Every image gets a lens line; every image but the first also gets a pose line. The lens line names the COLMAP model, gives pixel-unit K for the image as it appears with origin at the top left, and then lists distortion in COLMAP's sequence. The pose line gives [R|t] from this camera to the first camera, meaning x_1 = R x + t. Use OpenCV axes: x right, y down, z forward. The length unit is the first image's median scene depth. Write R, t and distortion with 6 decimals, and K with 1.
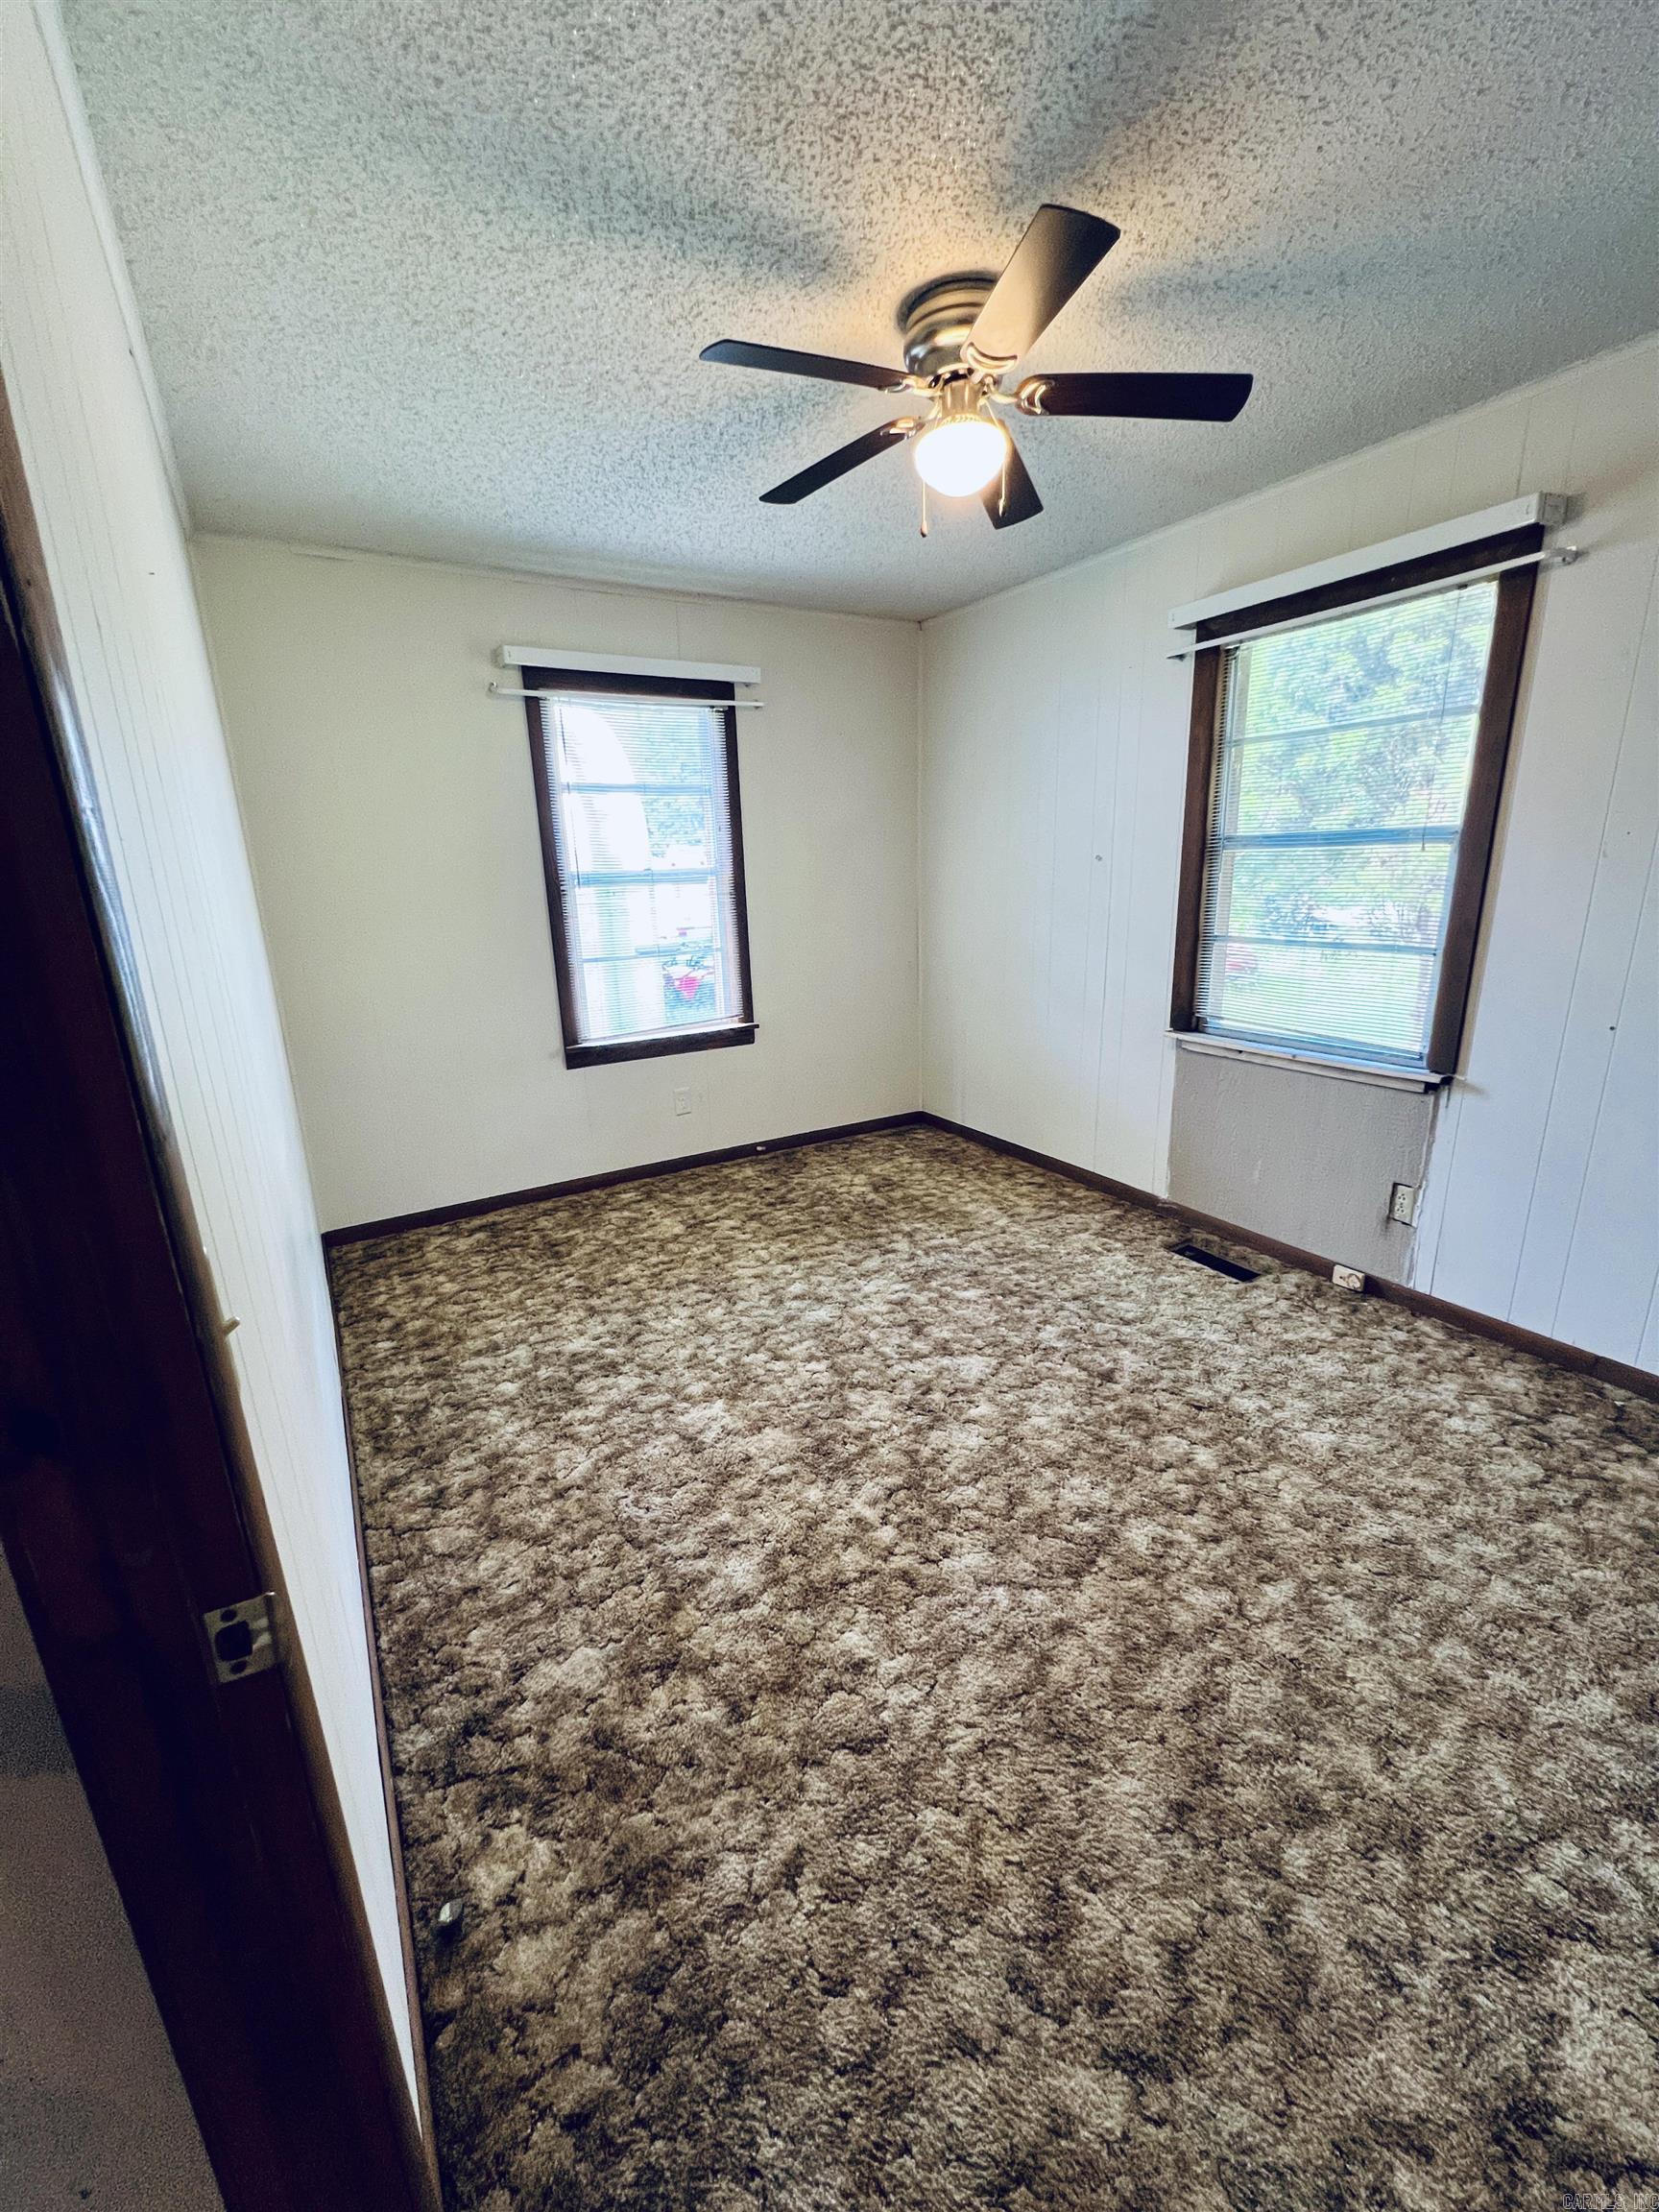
lens RADIAL K [[889.5, 0, 825.6], [0, 889.5, 1102.7], [0, 0, 1]] dist [0.000557, -0.000119]
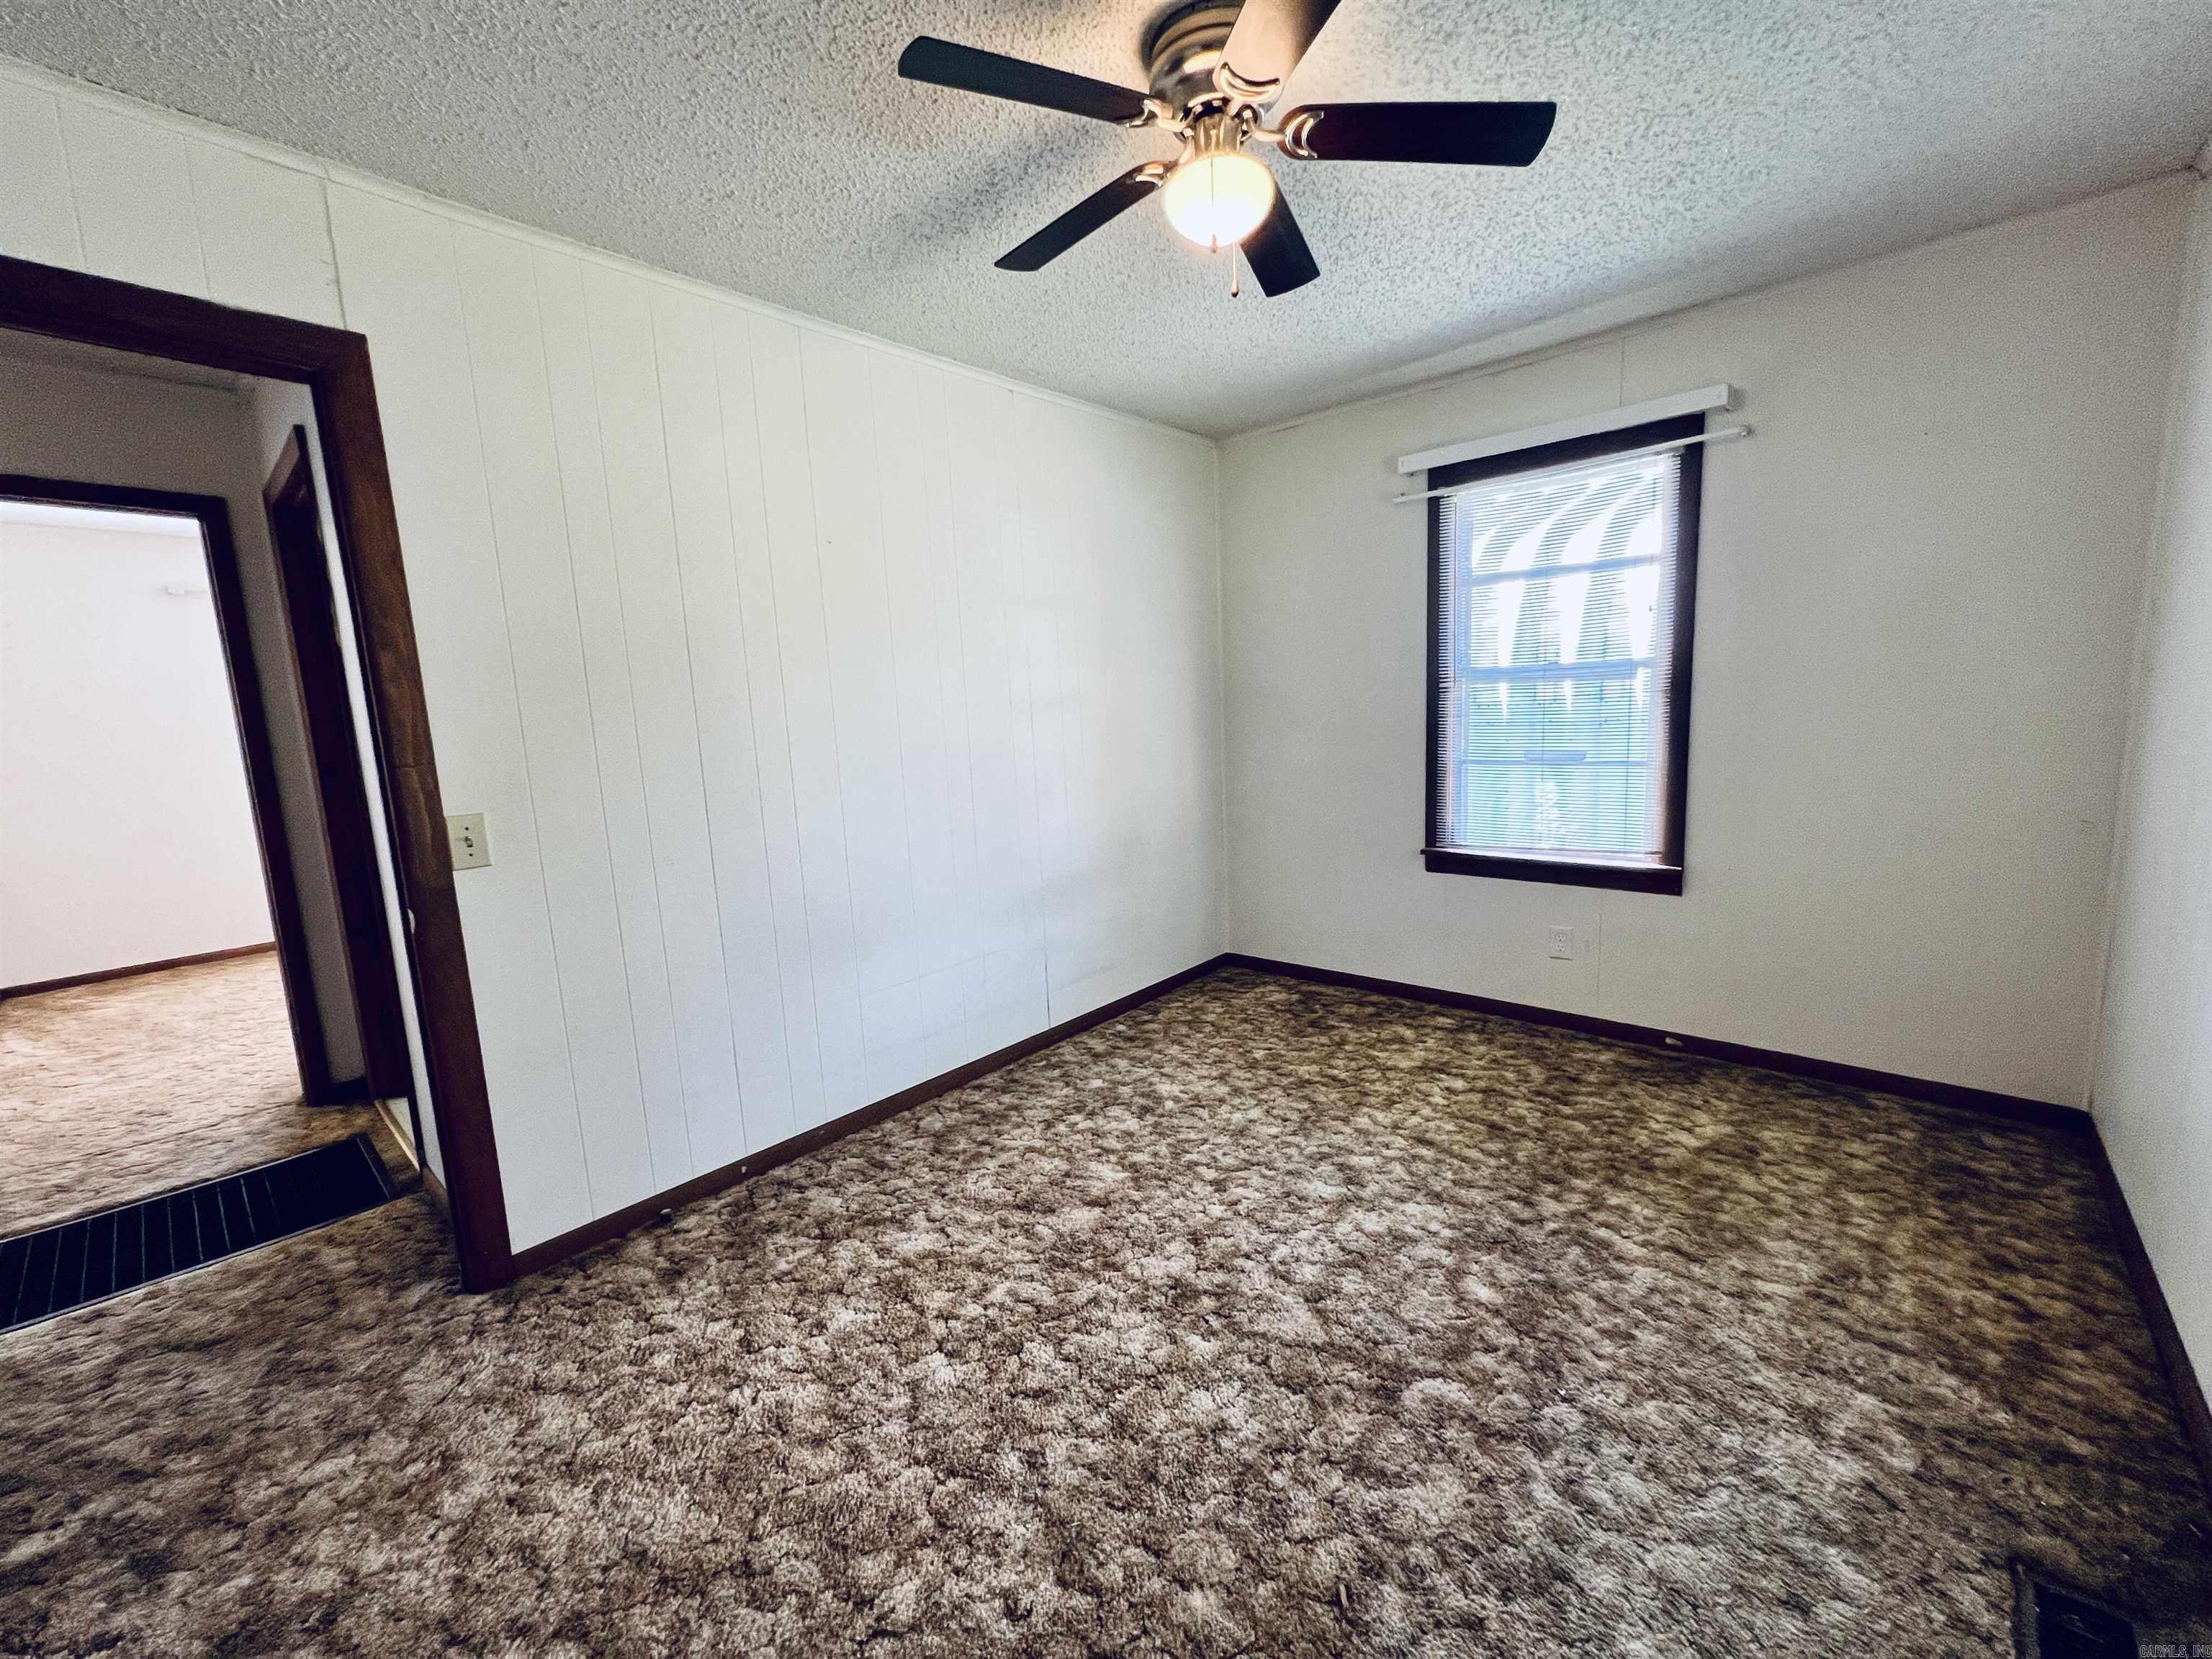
lens RADIAL K [[889.5, 0, 1102.2], [0, 889.5, 825.7], [0, 0, 1]] dist [0.000557, -0.000119]
pose [[0.294427, 0.148590, -0.944052, 0.638652], [-0.214955, 0.972823, 0.086079, -0.116499], [0.931186, 0.177584, 0.318366, 0.454224]]
